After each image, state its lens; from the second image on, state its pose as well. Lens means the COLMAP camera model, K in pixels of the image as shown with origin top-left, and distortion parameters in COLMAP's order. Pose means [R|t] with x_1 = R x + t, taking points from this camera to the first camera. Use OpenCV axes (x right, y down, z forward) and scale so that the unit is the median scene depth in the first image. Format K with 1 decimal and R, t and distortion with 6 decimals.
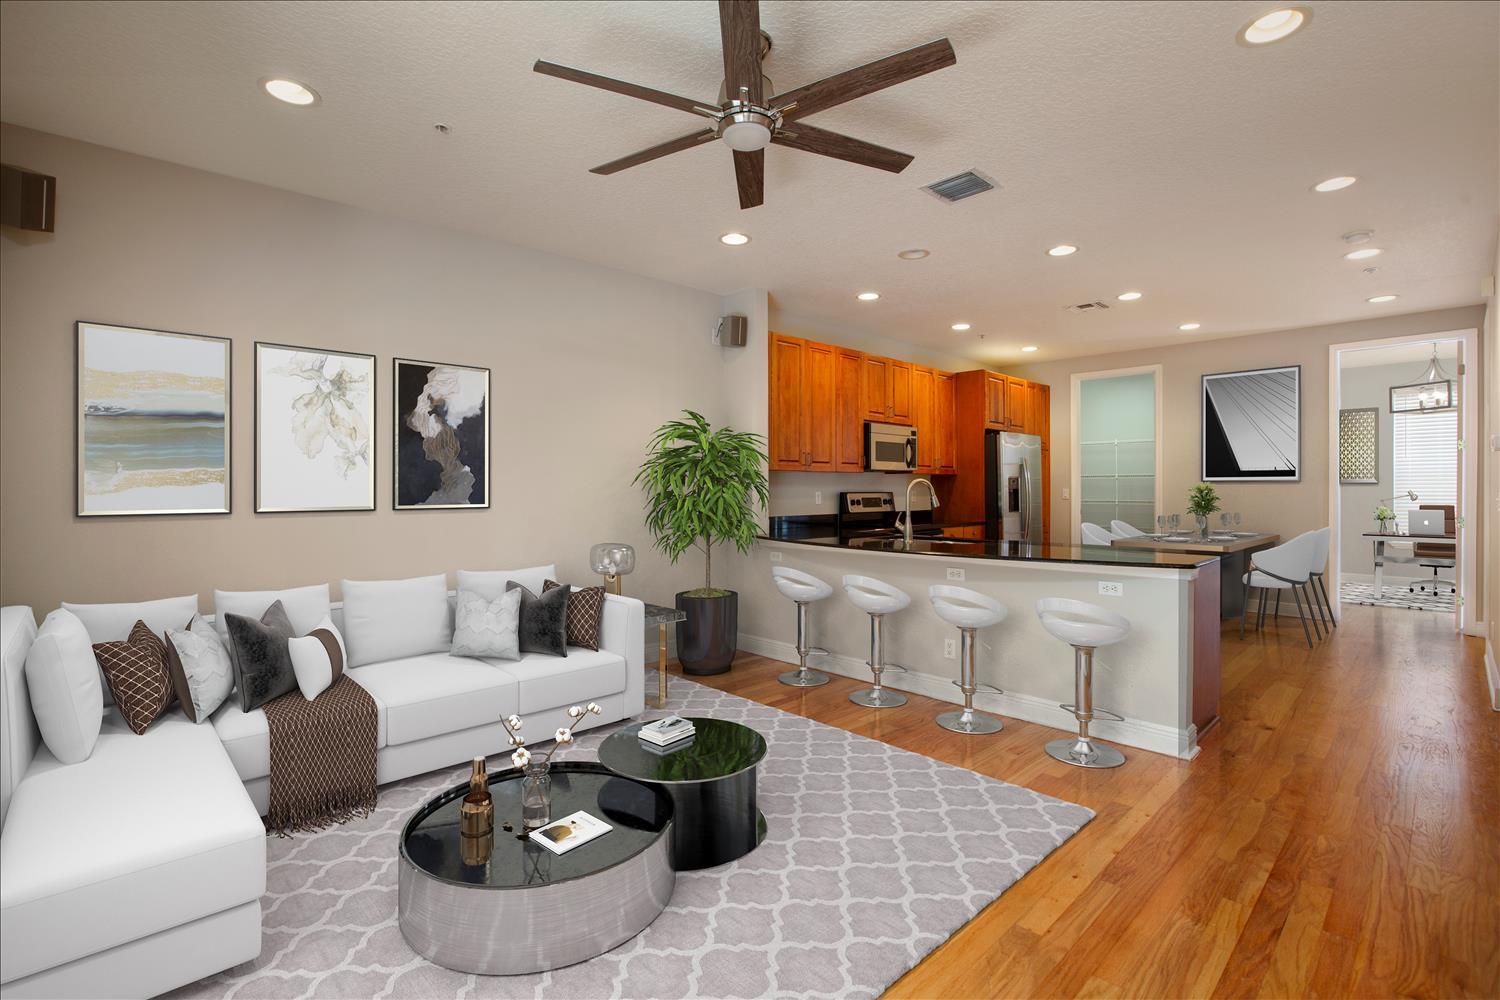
lens RADIAL K [[700.4, 0, 731.5], [0, 700.4, 486.7], [0, 0, 1]] dist [-0.051908, 0.021960]
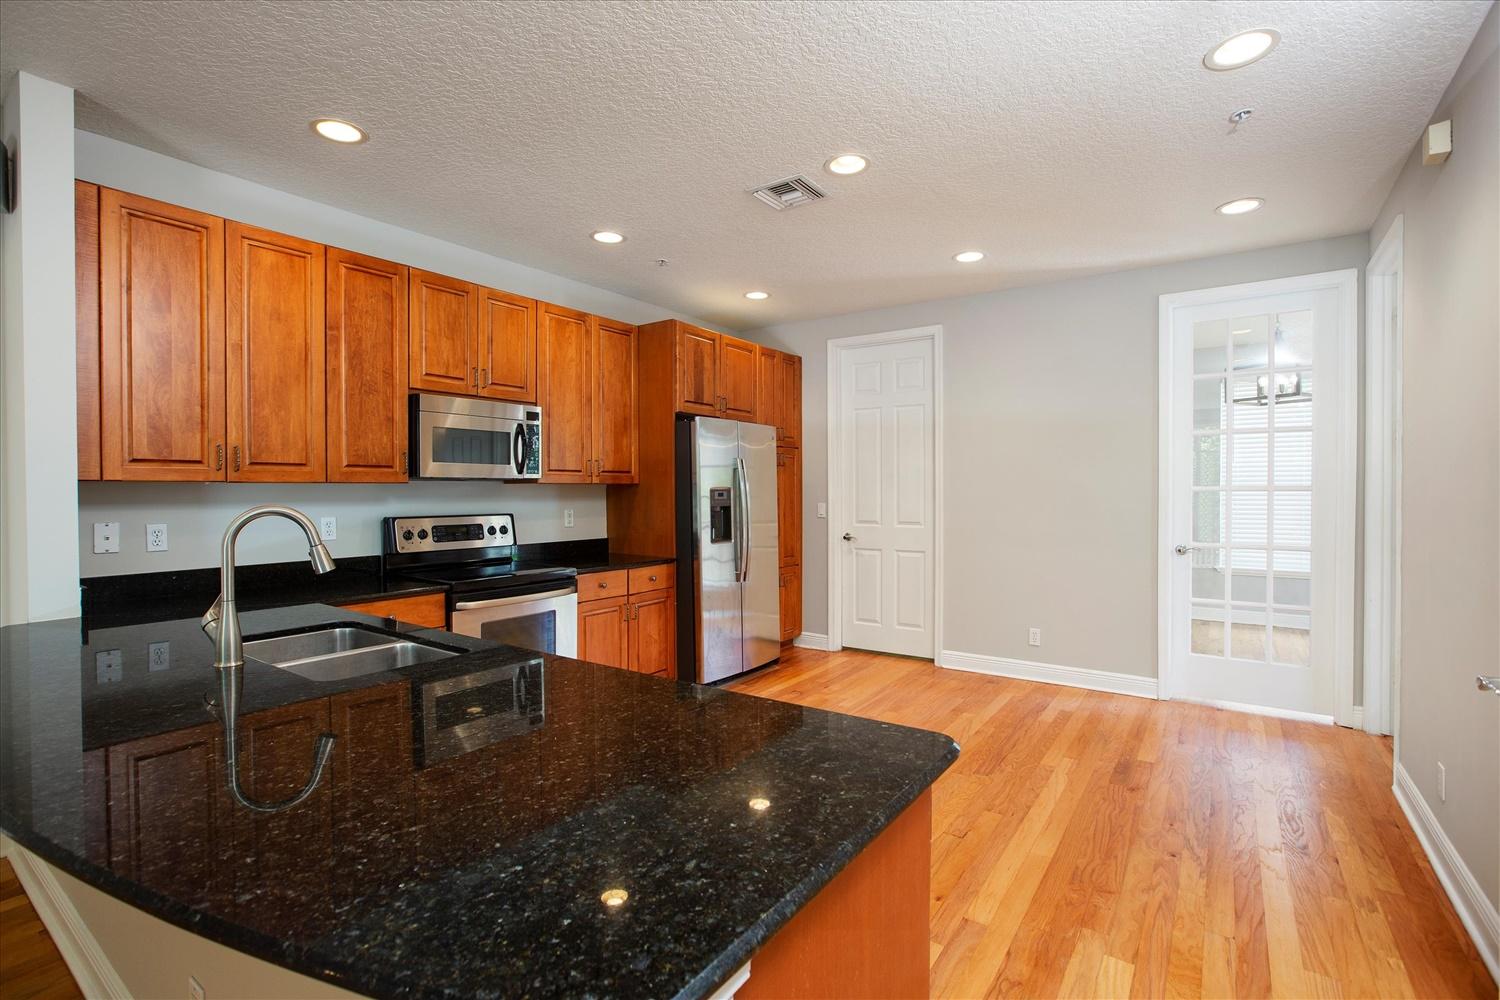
lens RADIAL K [[700.4, 0, 731.5], [0, 700.4, 486.7], [0, 0, 1]] dist [-0.051908, 0.021960]
pose [[0.983312, -0.000333, 0.181926, 0.319902], [0.000715, 0.999998, -0.002034, -0.014881], [-0.181925, 0.002130, 0.983310, 0.388500]]
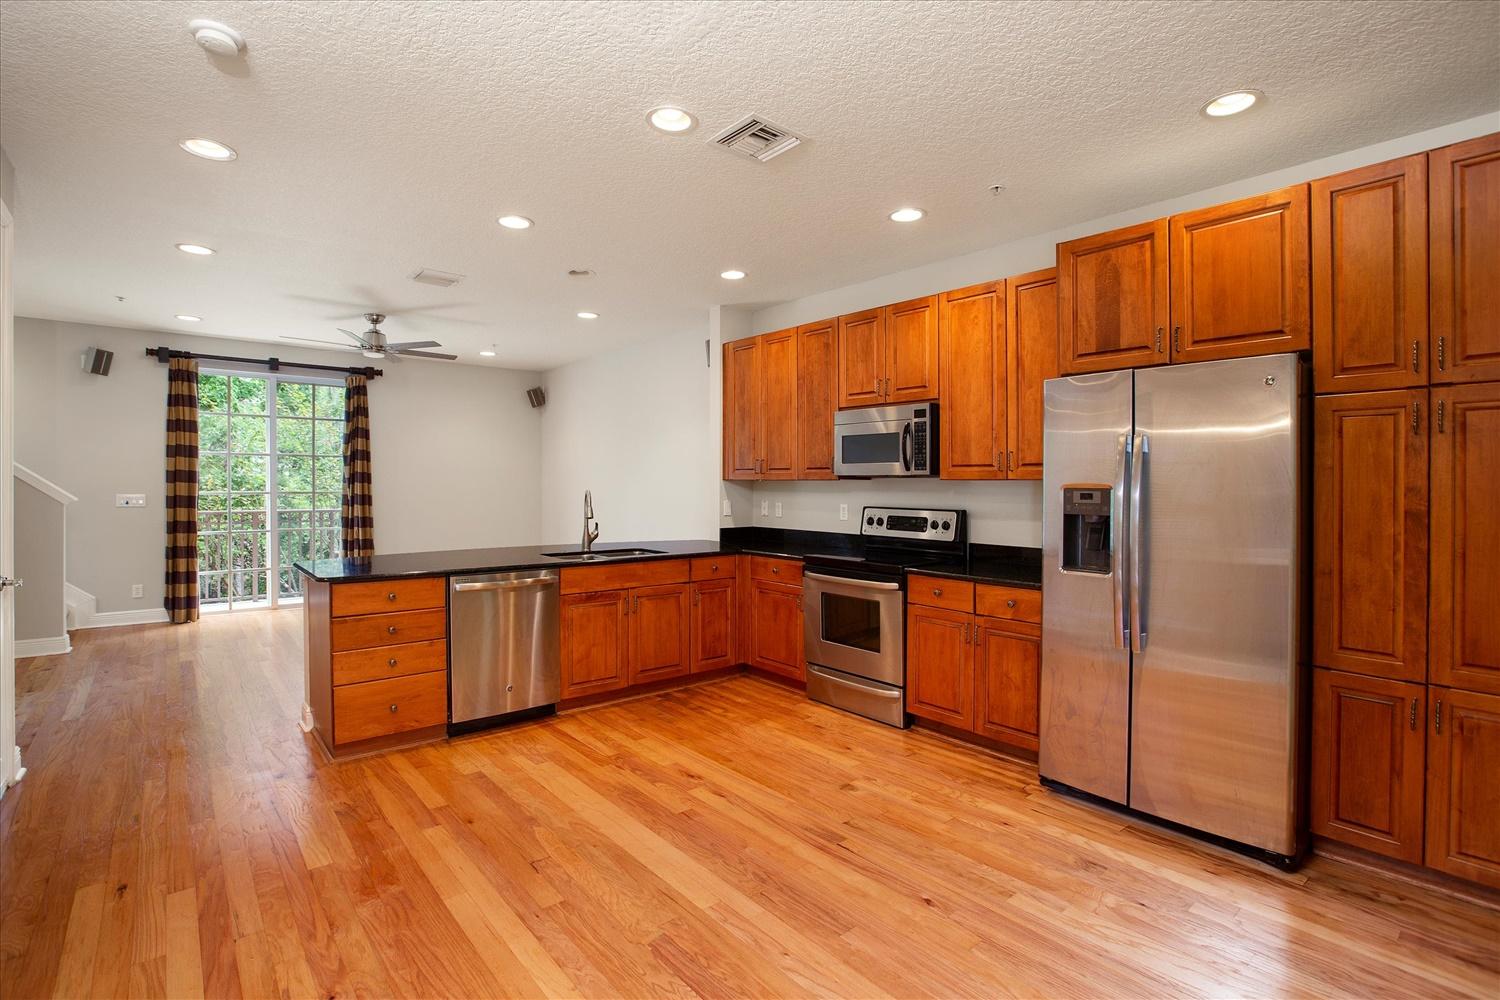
lens RADIAL K [[700.4, 0, 731.5], [0, 700.4, 486.7], [0, 0, 1]] dist [-0.051908, 0.021960]
pose [[-0.072510, 0.005839, -0.997351, 0.875964], [-0.004235, 0.999972, 0.006162, -0.016145], [0.997359, 0.004671, -0.072483, 0.884294]]
